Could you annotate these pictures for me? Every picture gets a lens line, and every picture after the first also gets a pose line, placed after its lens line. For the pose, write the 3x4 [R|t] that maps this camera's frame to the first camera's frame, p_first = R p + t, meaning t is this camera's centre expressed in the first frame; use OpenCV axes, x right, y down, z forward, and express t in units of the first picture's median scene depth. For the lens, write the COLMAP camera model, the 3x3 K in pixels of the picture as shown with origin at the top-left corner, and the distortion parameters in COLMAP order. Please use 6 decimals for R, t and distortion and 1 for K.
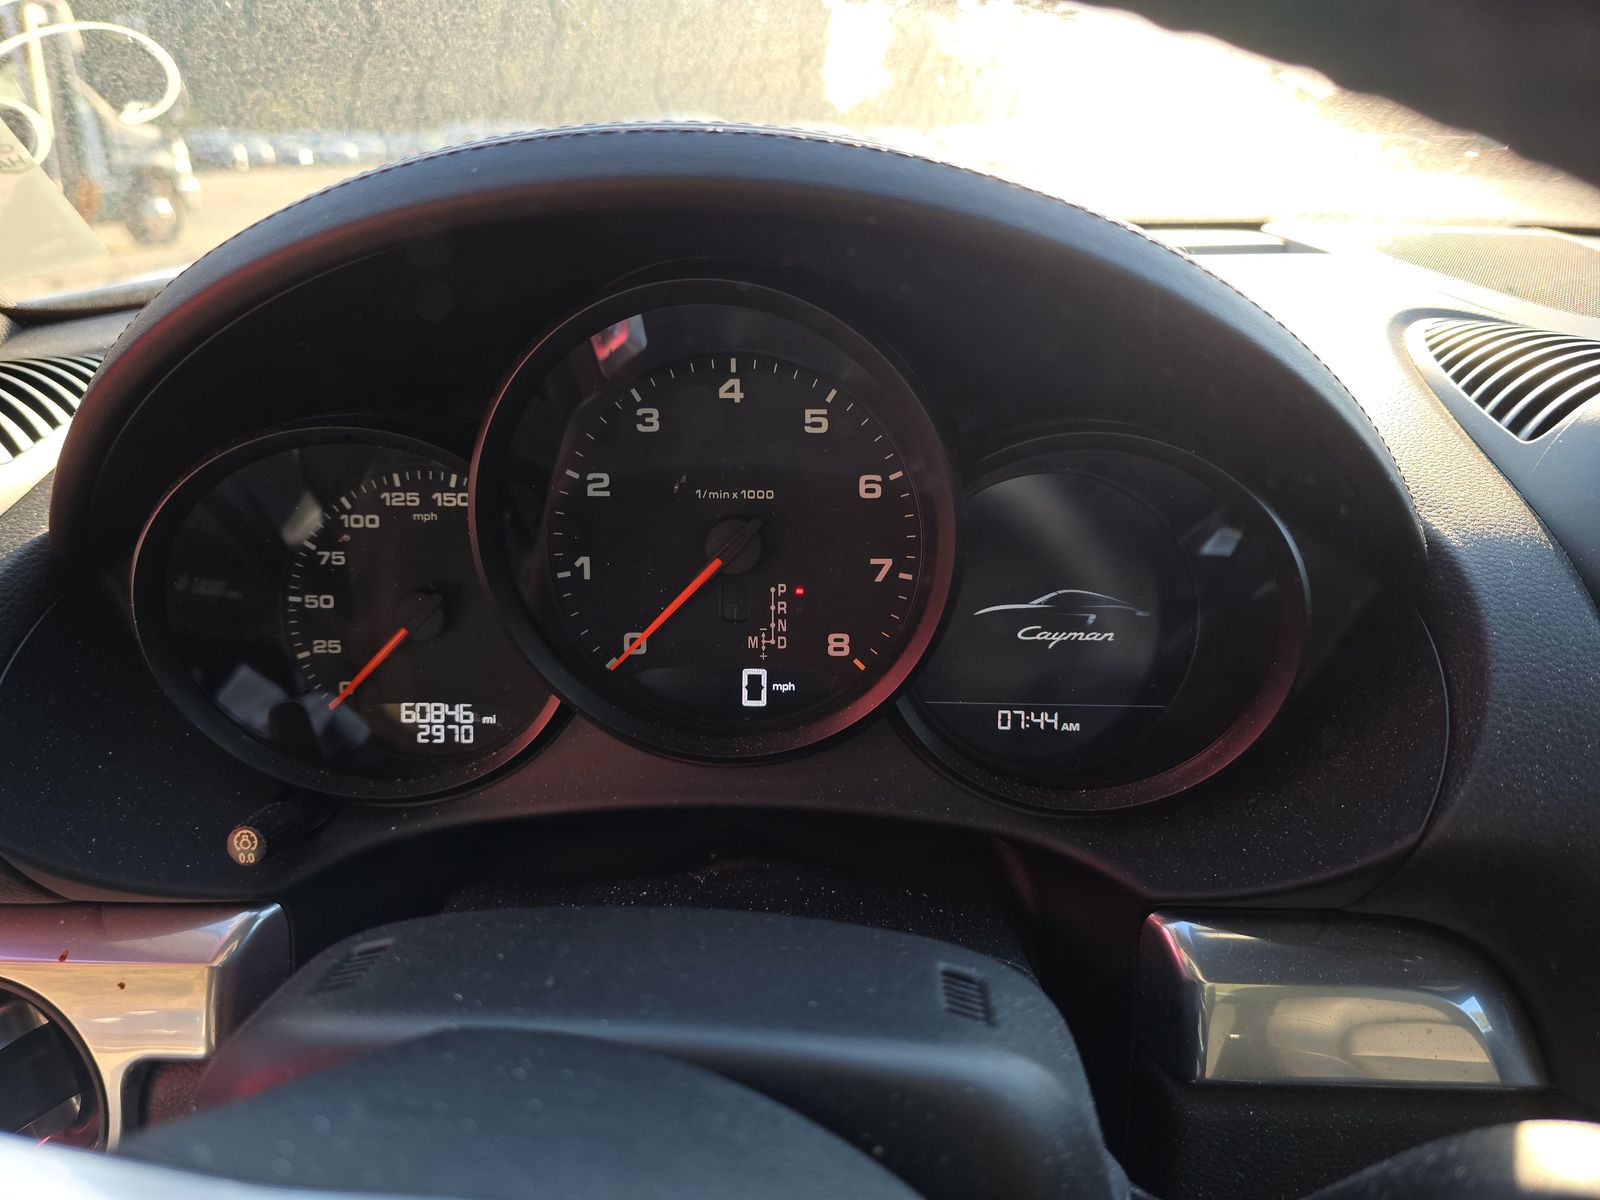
lens RADIAL K [[1031.4, 0, 800.0], [0, 1031.4, 600.0], [0, 0, 1]] dist [0.048497, -0.126428]
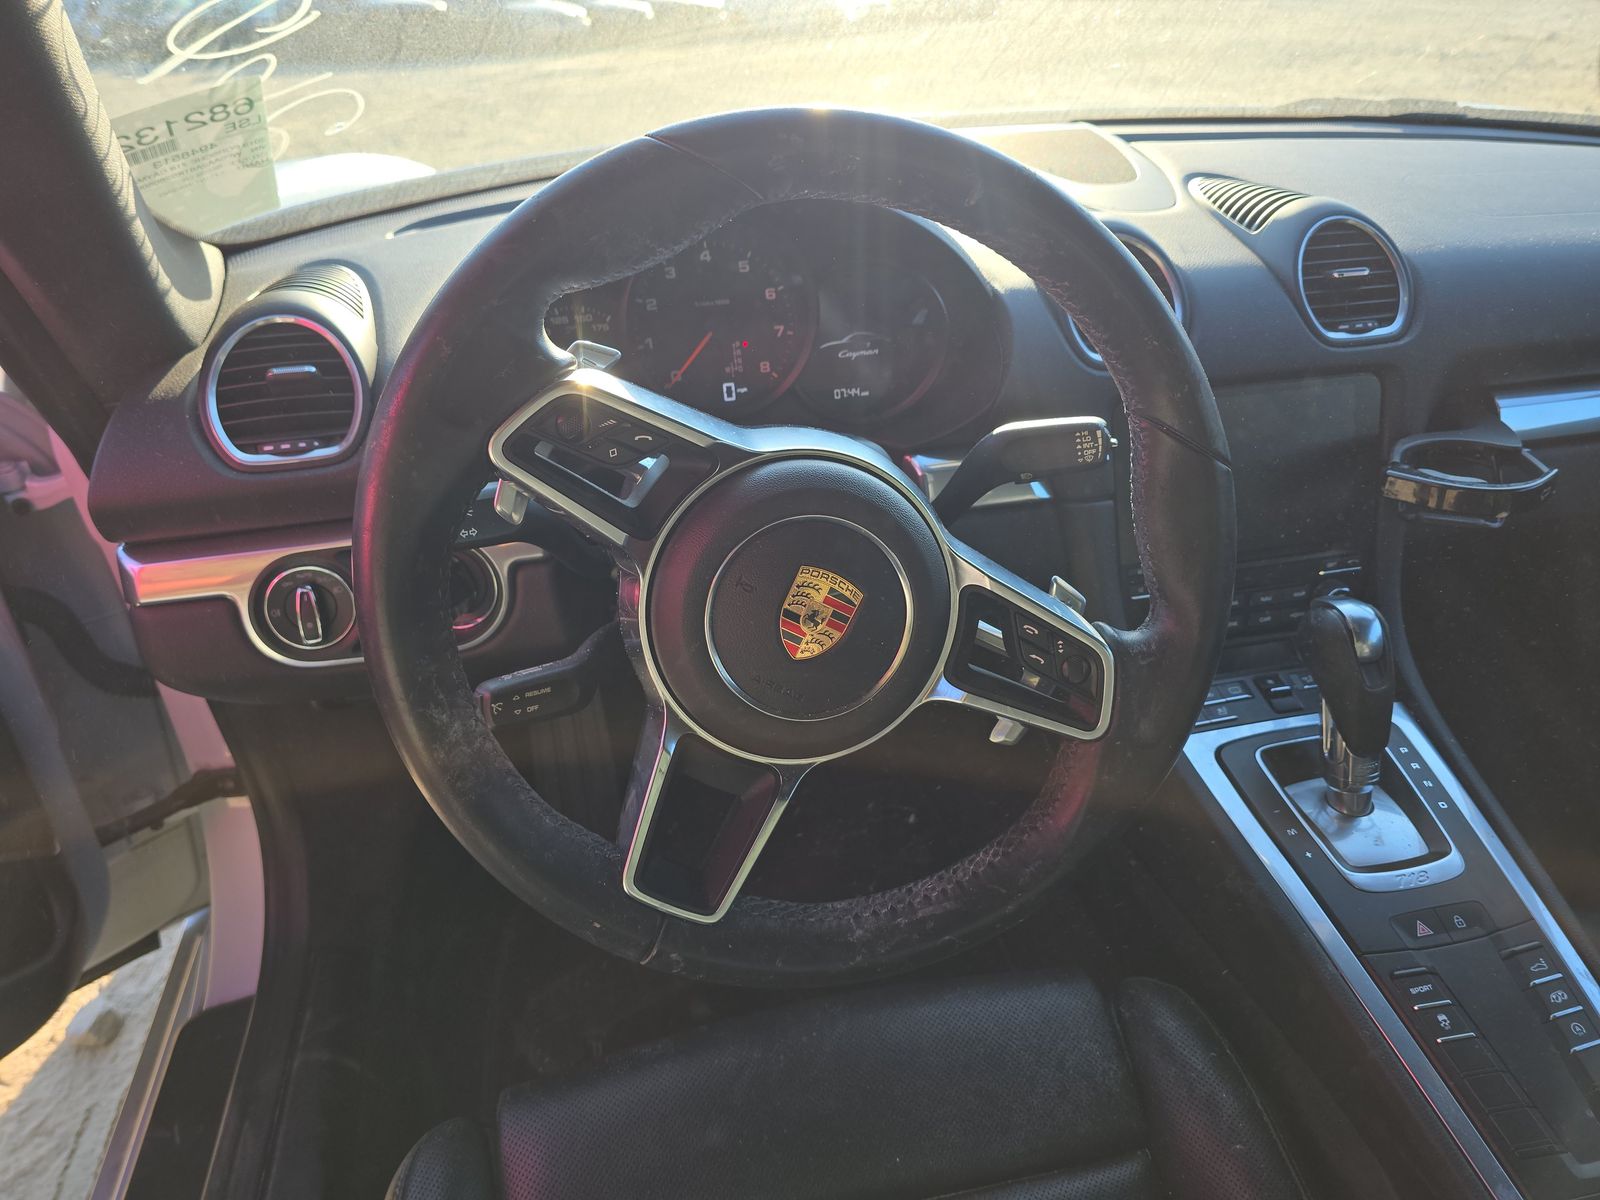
lens RADIAL K [[1068.1, 0, 788.7], [0, 1068.1, 602.6], [0, 0, 1]] dist [0.050463, -0.058615]
pose [[0.964277, -0.153613, 0.215809, -0.503898], [0.129618, 0.984112, 0.121334, 0.276711], [-0.231019, -0.089027, 0.968868, -1.356111]]
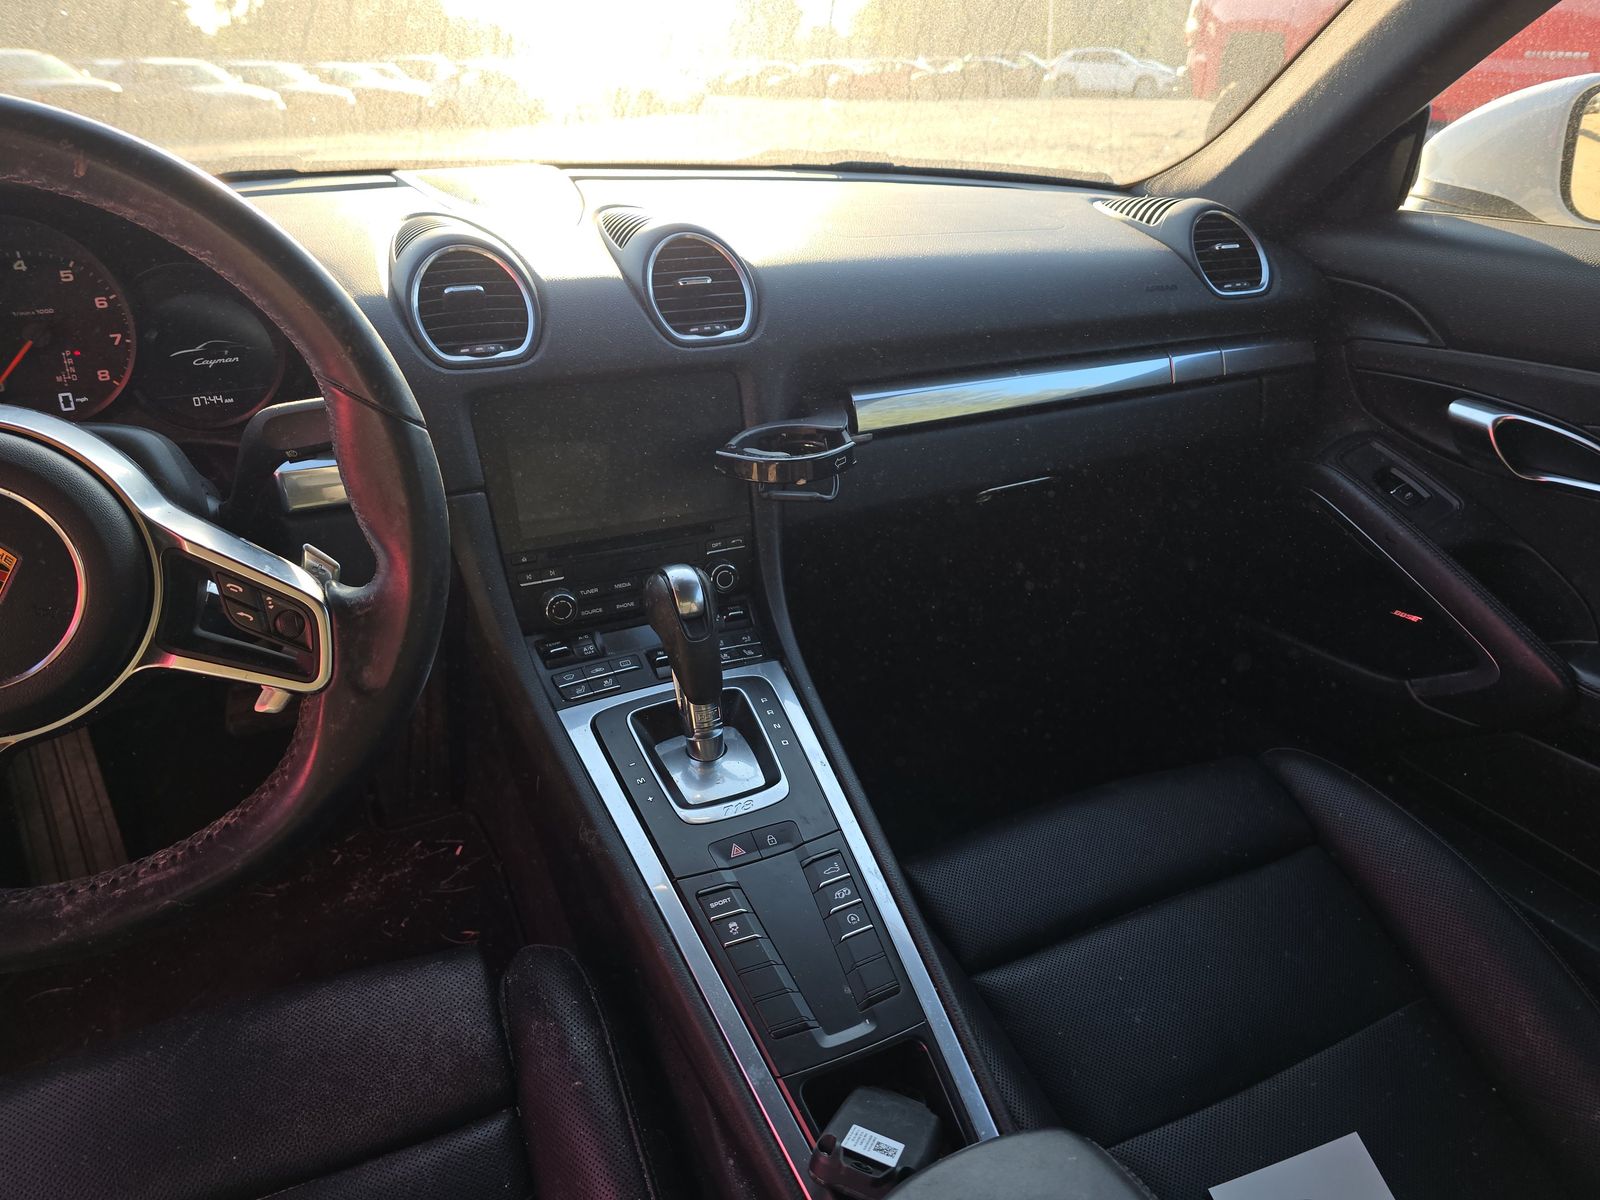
lens RADIAL K [[1068.1, 0, 788.7], [0, 1068.1, 602.6], [0, 0, 1]] dist [0.050463, -0.058615]
pose [[0.882989, -0.208175, 0.420706, 0.263561], [0.190146, 0.978079, 0.084893, 0.614190], [-0.429156, 0.005036, 0.903216, -1.772453]]
